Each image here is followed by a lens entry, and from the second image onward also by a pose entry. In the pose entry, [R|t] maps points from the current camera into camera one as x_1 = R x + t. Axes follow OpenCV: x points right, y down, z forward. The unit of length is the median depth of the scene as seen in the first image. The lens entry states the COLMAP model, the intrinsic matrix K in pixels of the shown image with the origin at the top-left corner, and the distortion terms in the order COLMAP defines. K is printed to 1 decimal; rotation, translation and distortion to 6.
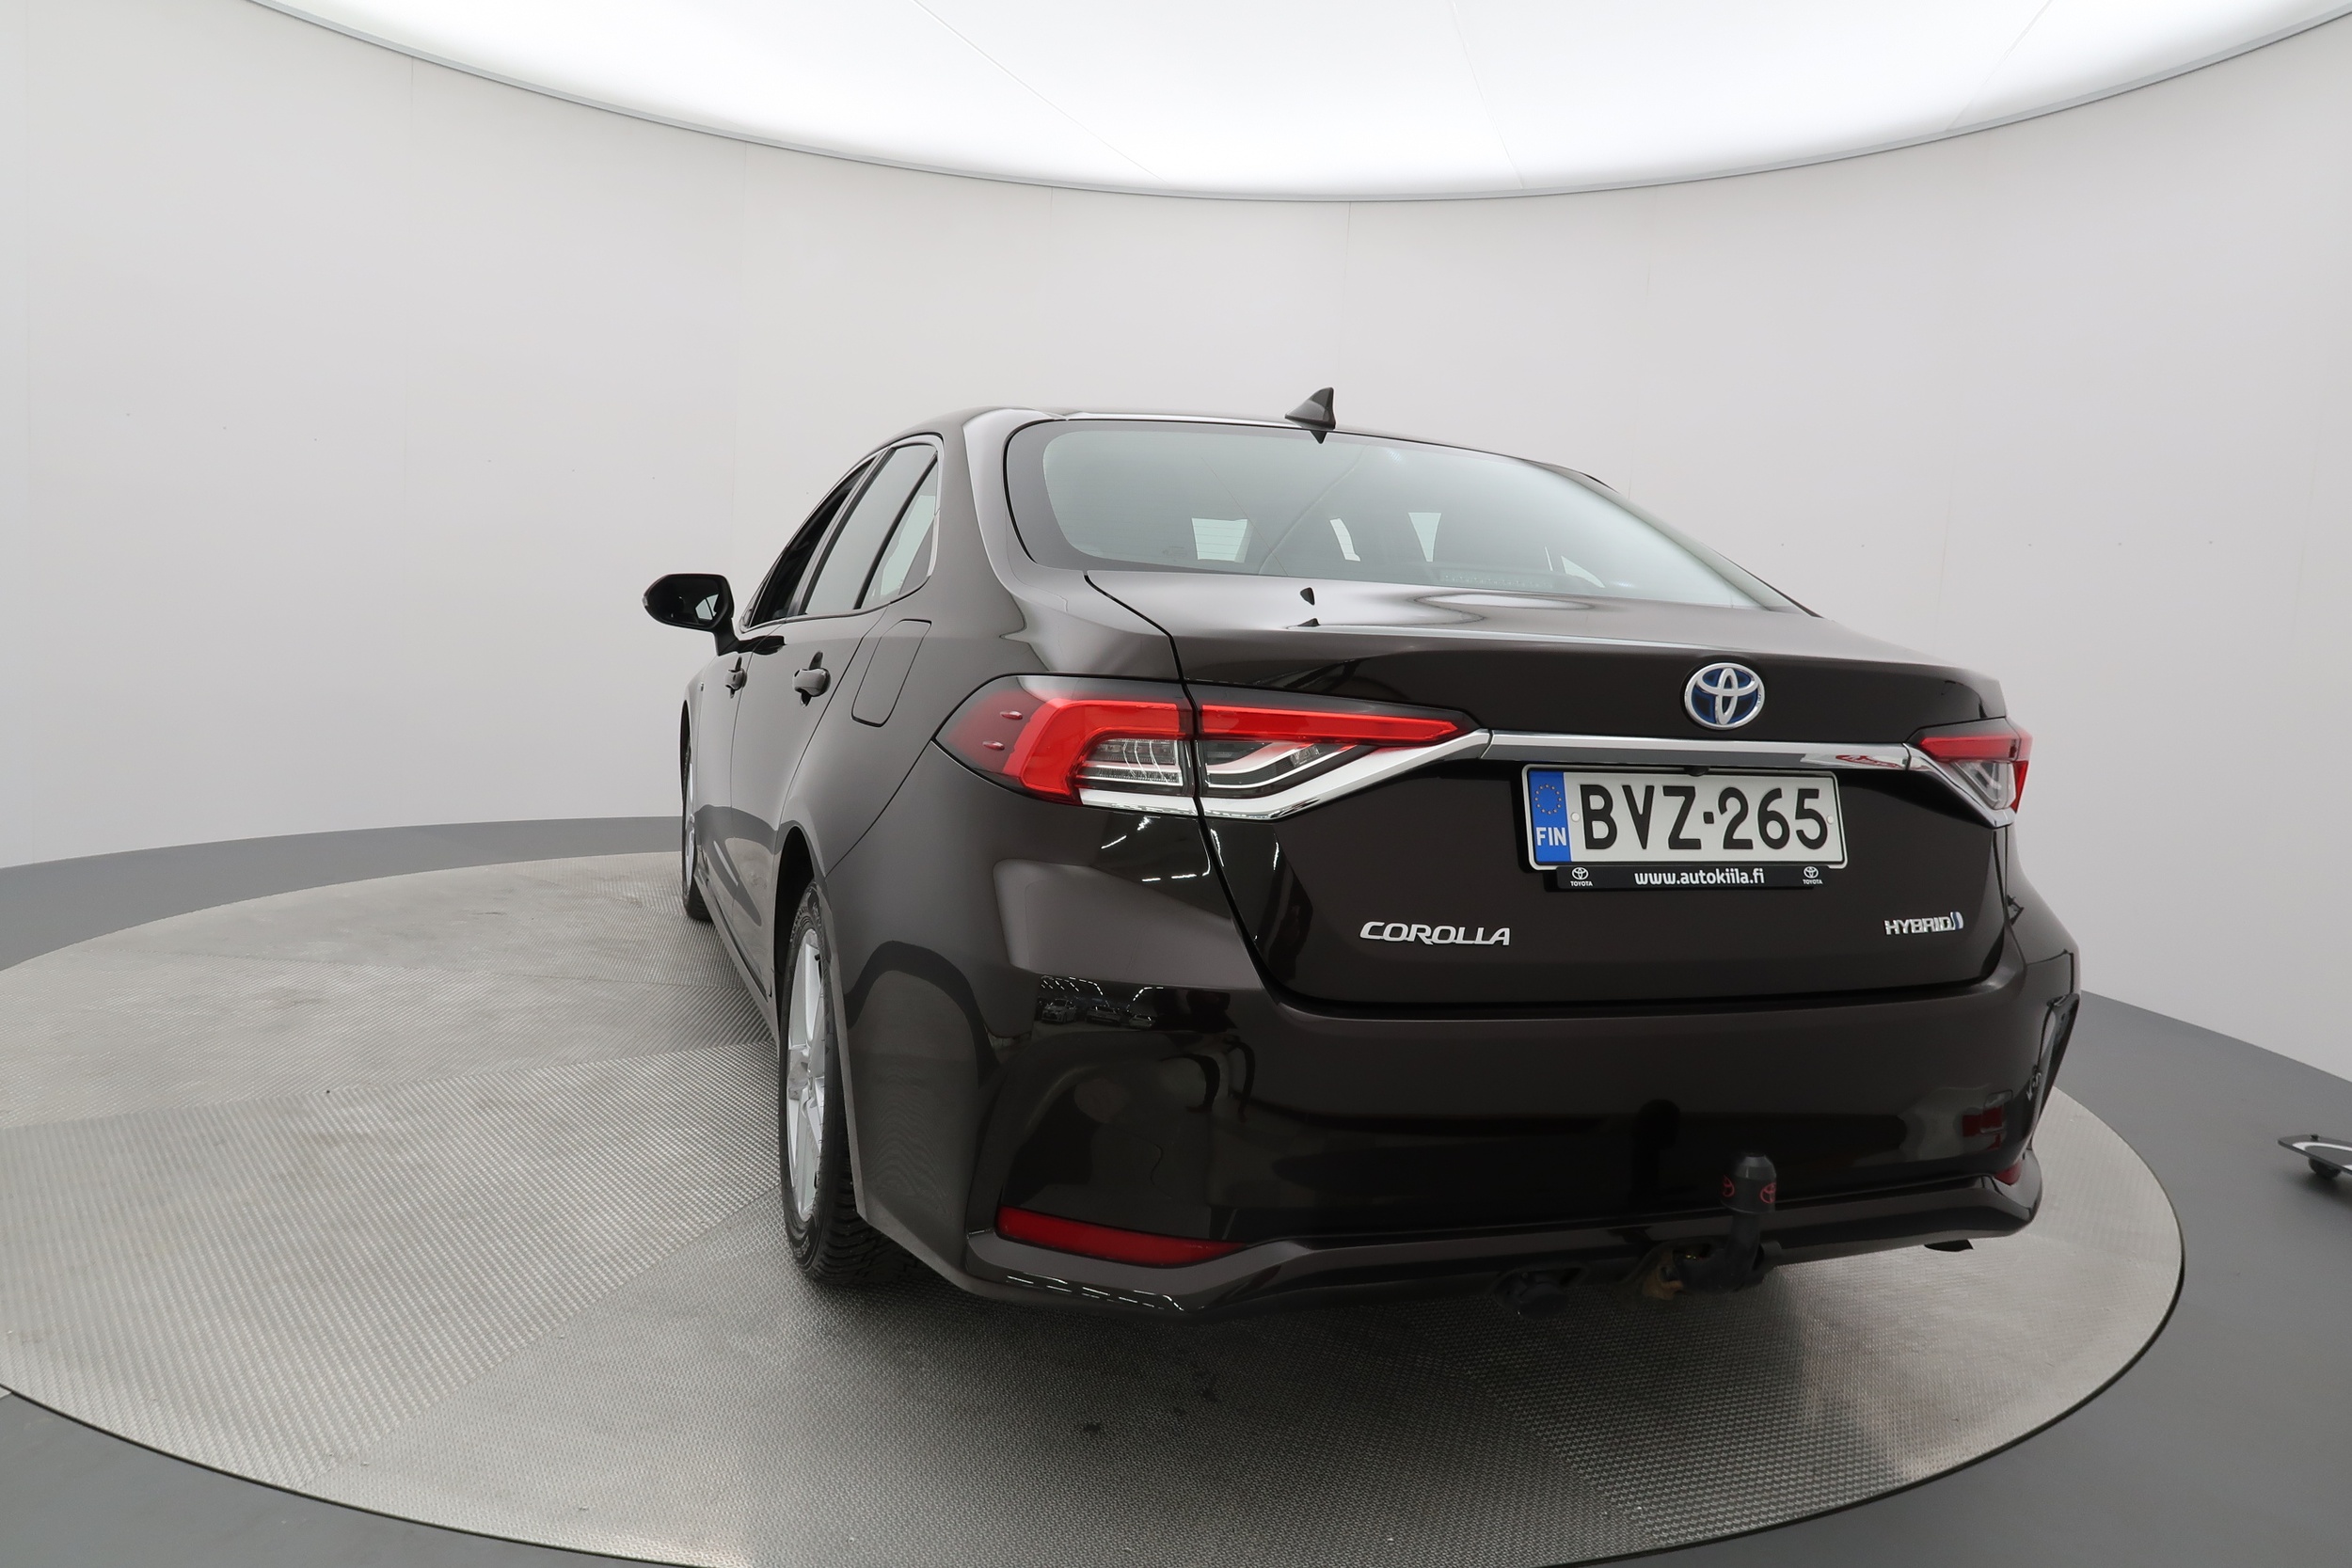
lens RADIAL K [[1644.3, 0, 1185.8], [0, 1644.3, 765.0], [0, 0, 1]] dist [-0.031080, 0.005136]
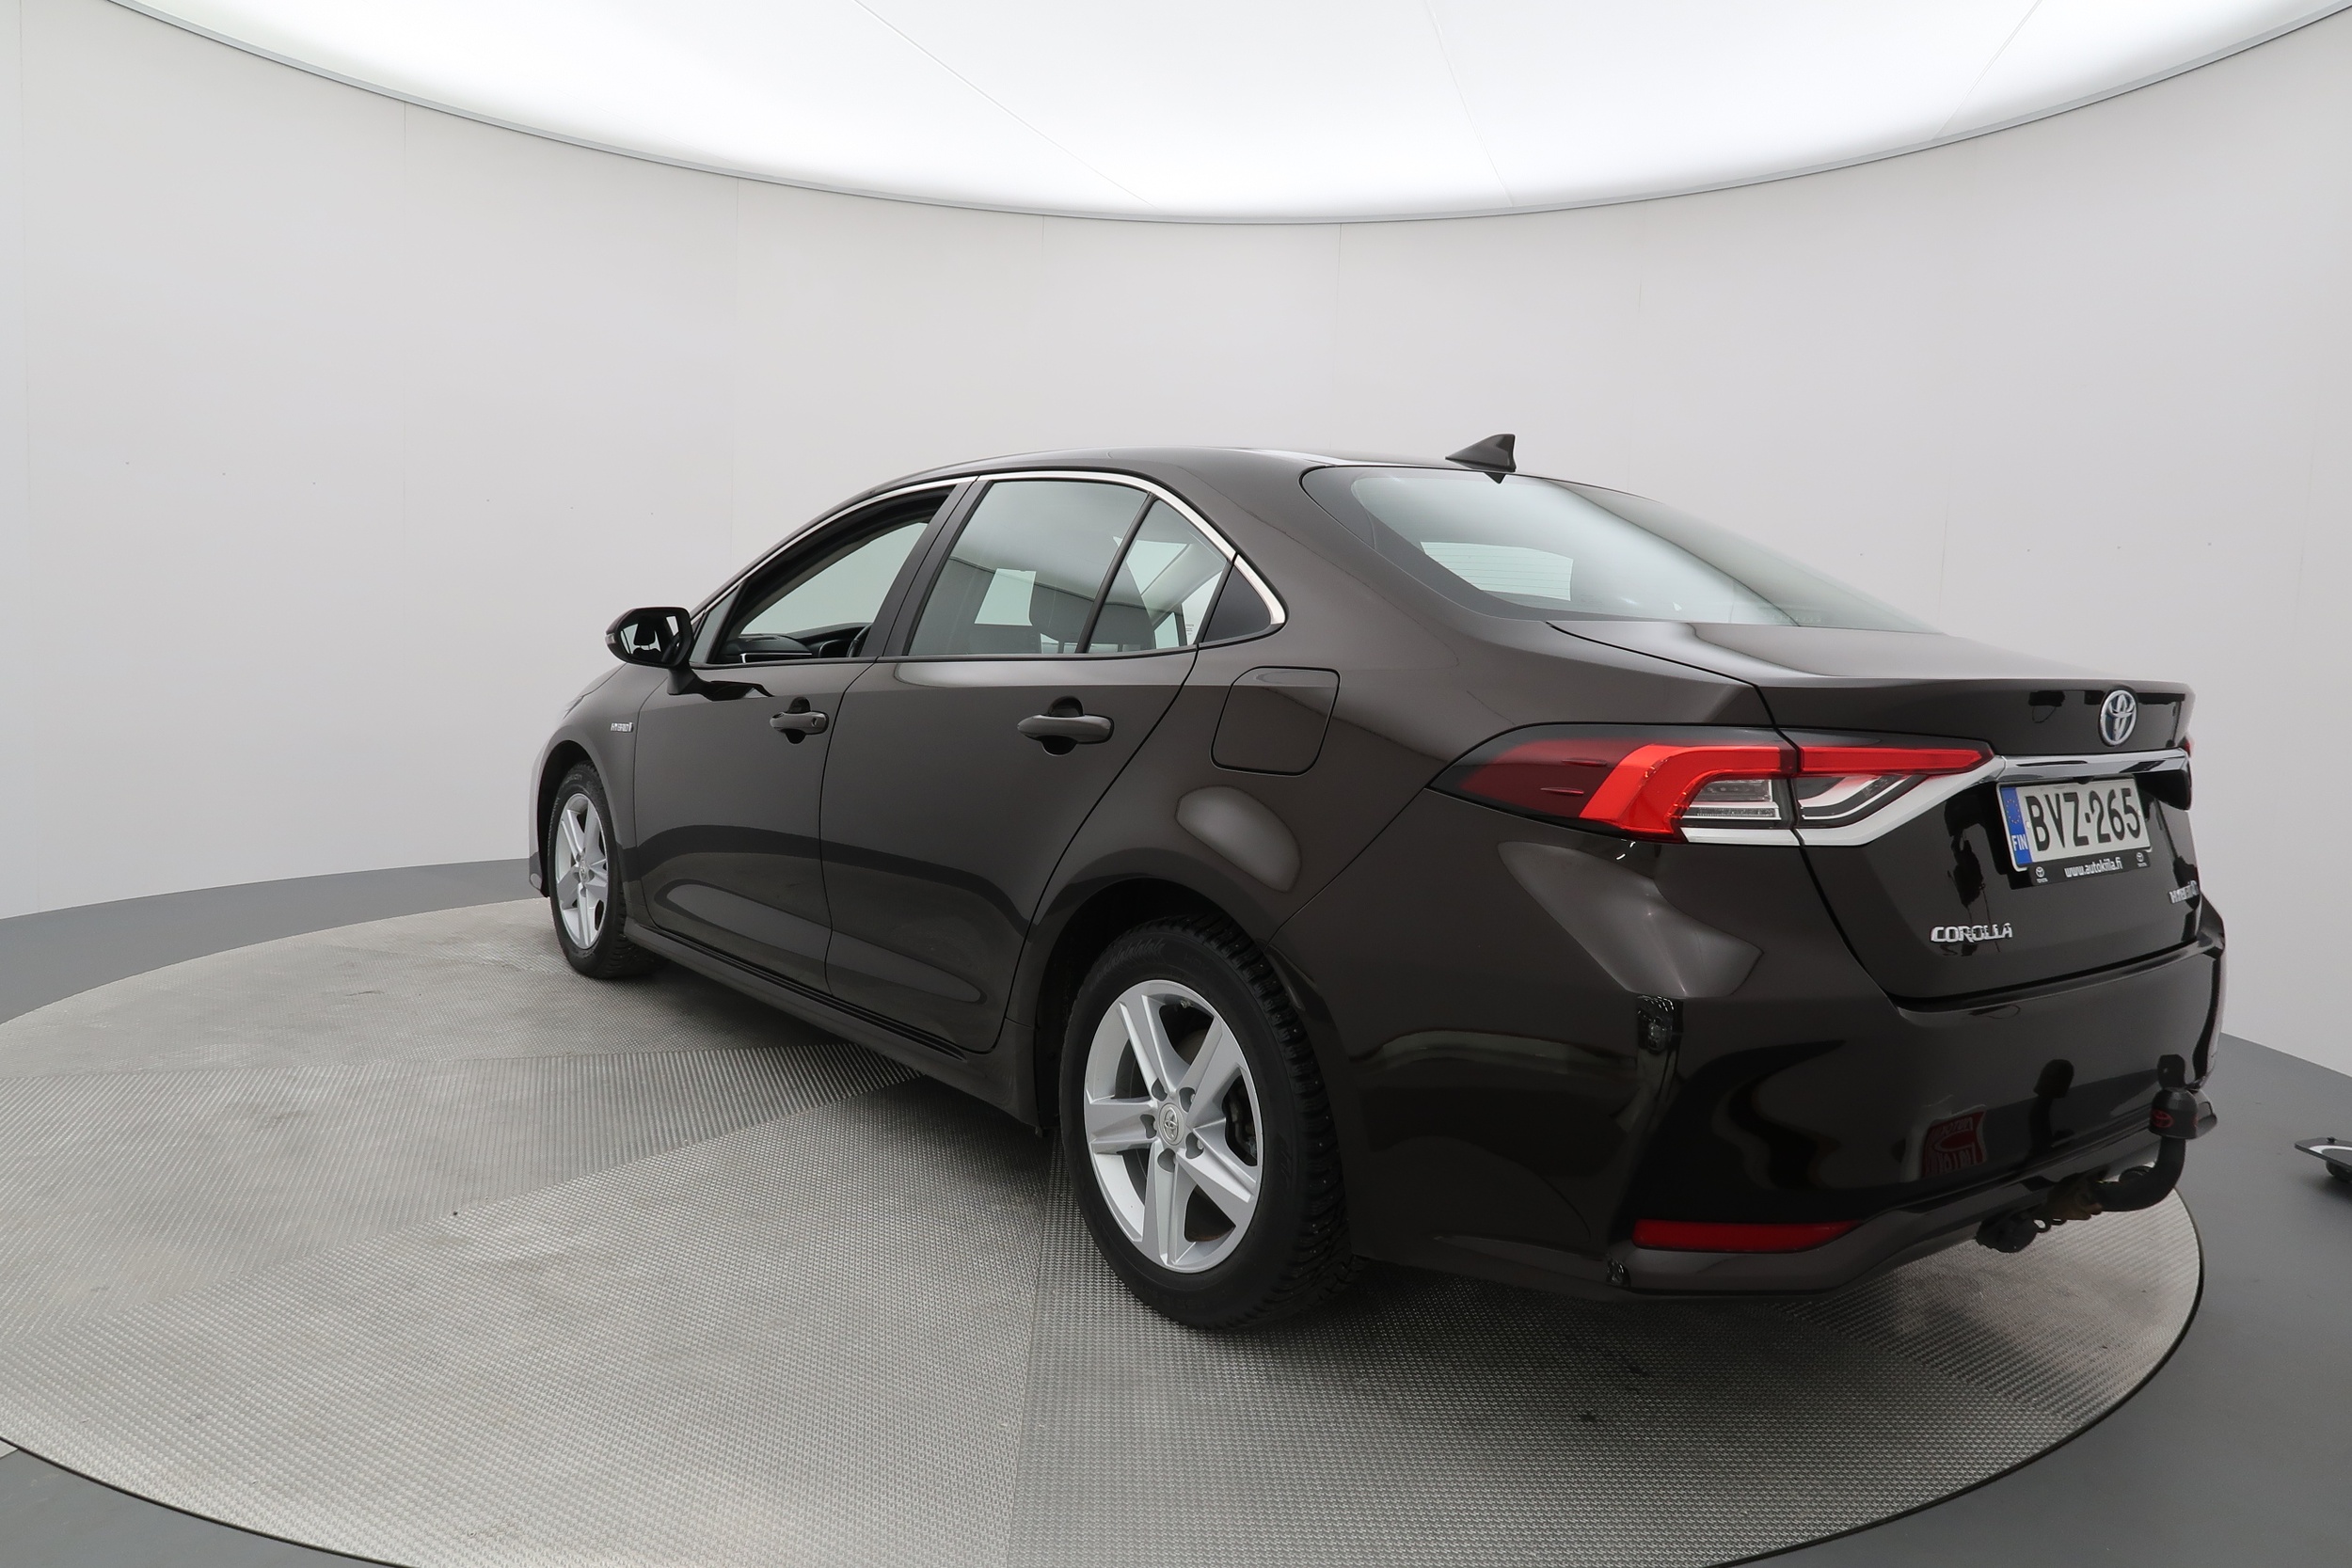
lens RADIAL K [[1644.3, 0, 1185.8], [0, 1644.3, 765.0], [0, 0, 1]] dist [-0.031080, 0.005136]
pose [[0.950733, -0.050587, 0.305855, -0.694088], [0.049495, 0.998710, 0.011329, -0.054477], [-0.306033, 0.004367, 0.952011, 0.063956]]
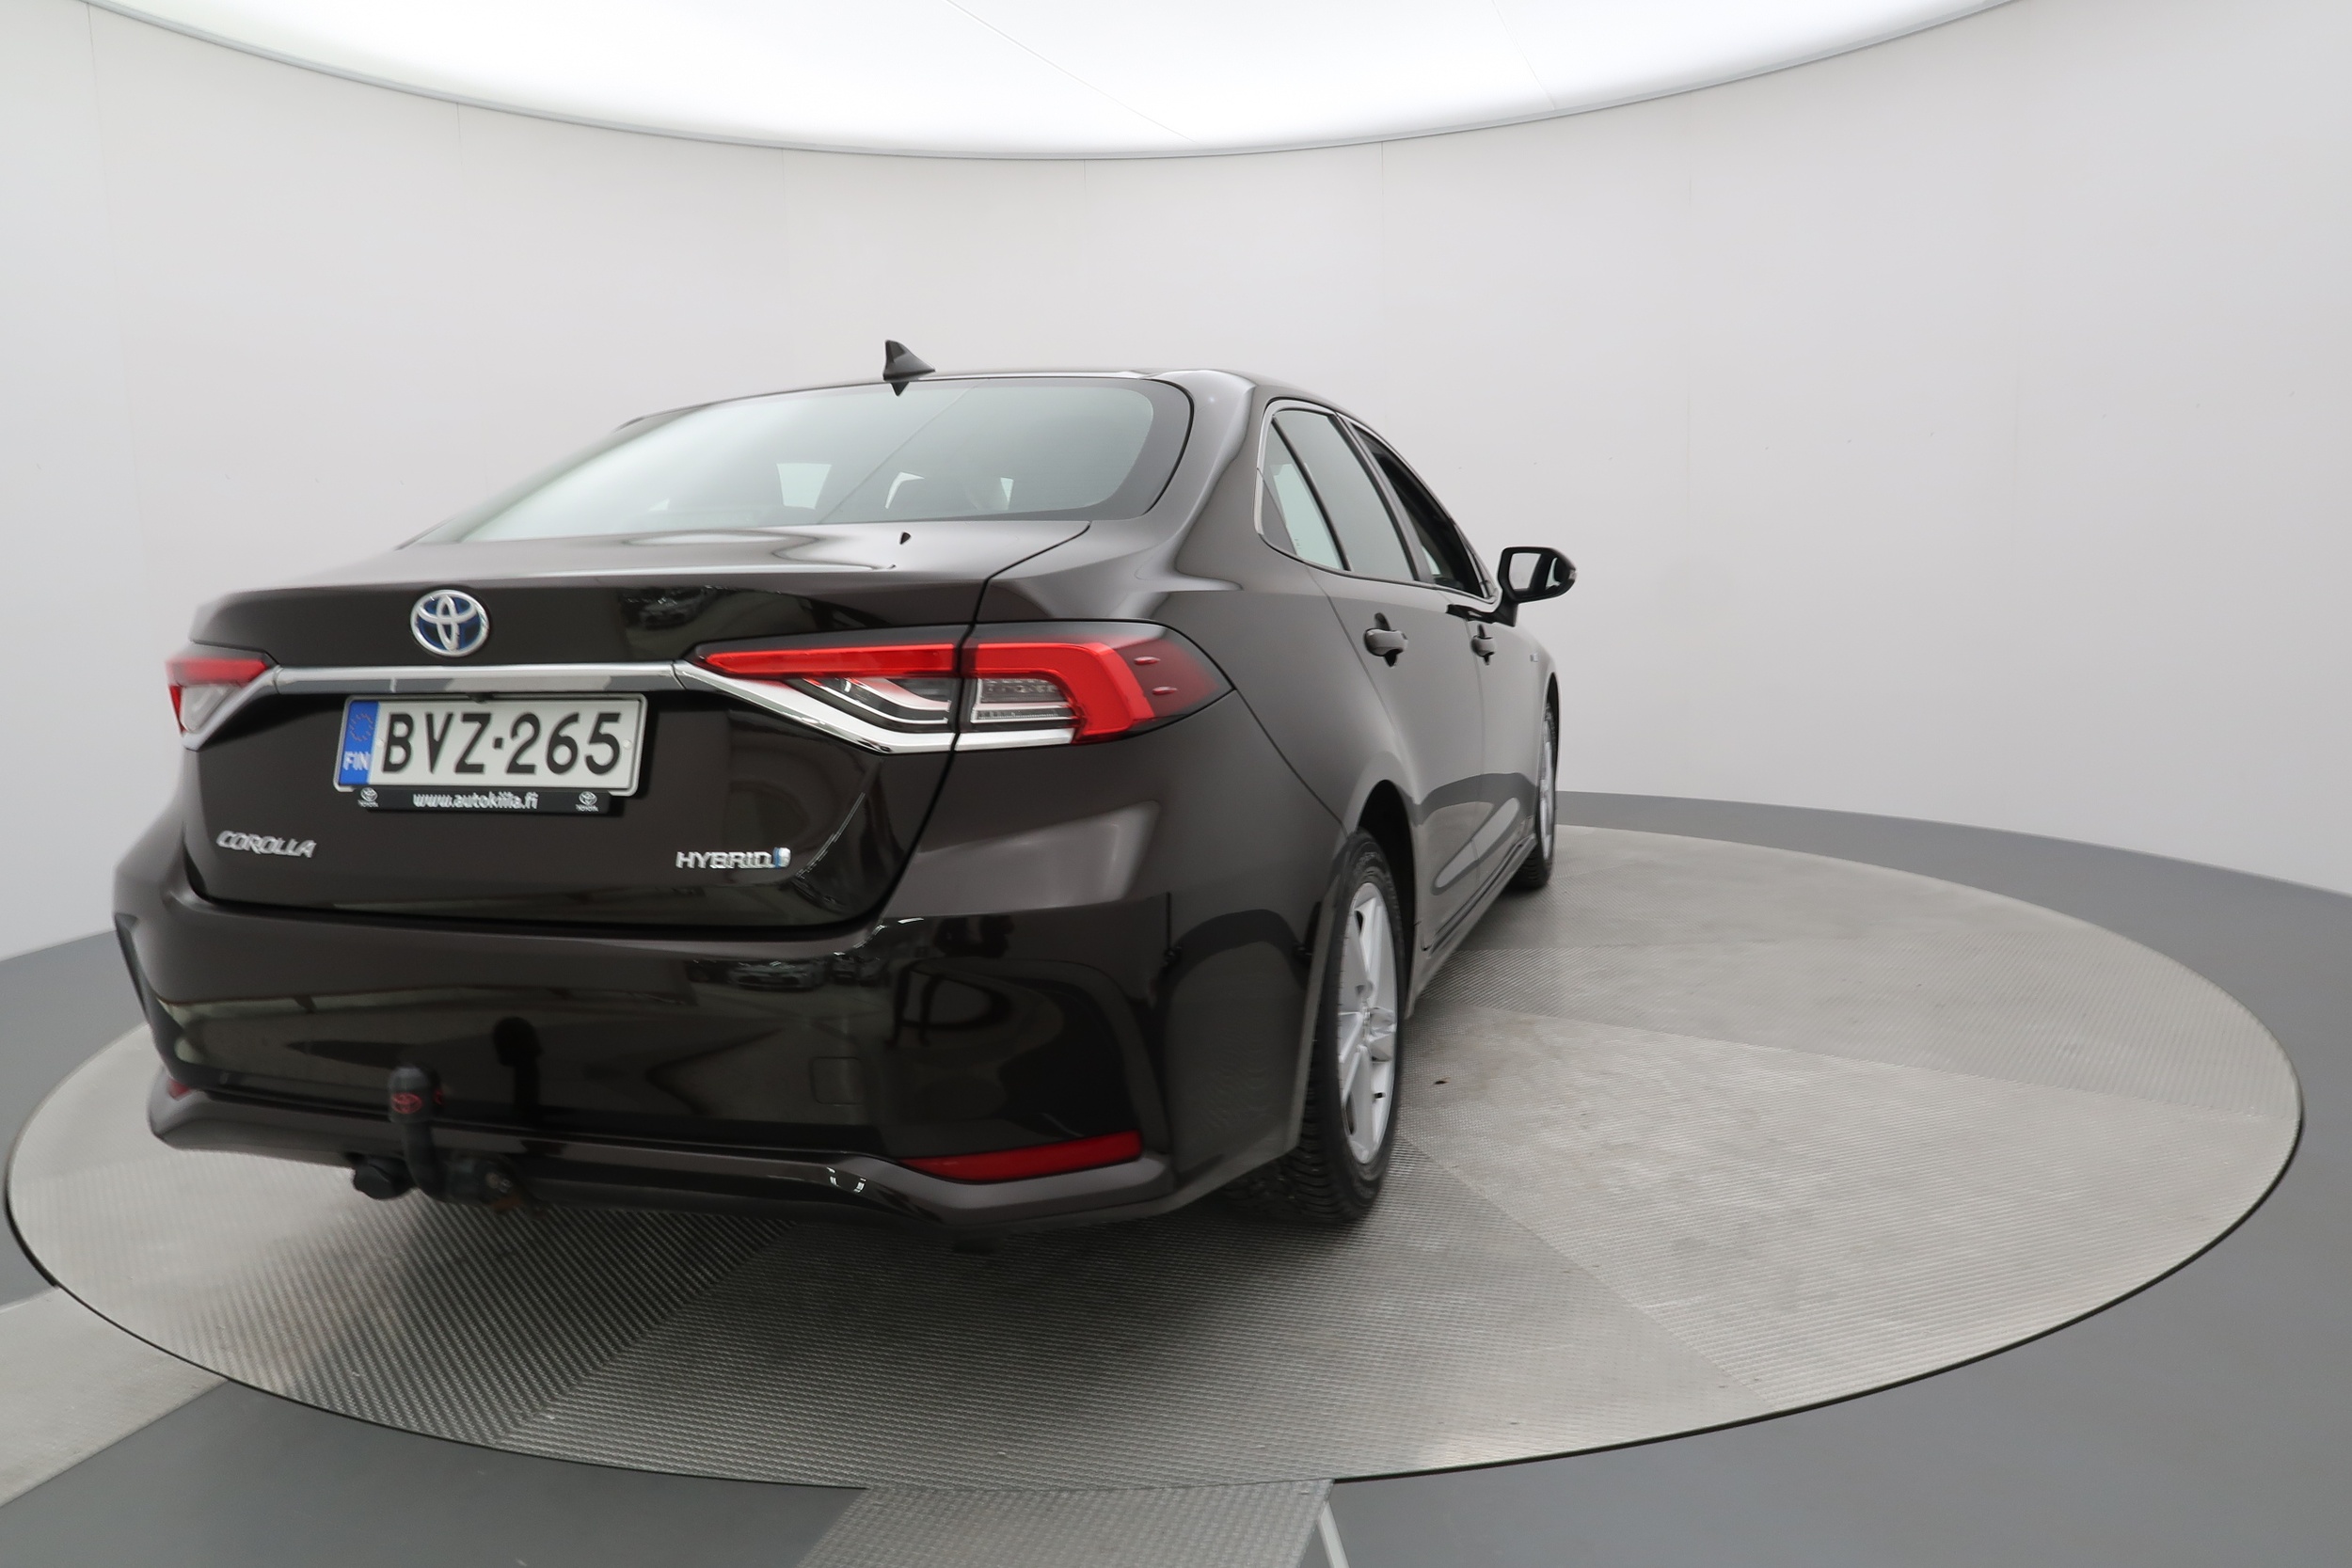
lens RADIAL K [[1644.3, 0, 1185.8], [0, 1644.3, 765.0], [0, 0, 1]] dist [-0.031080, 0.005136]
pose [[0.773915, -0.008794, -0.633229, 1.330348], [0.014816, 0.999881, 0.004222, 0.049133], [0.633116, -0.012650, 0.773953, 0.495463]]
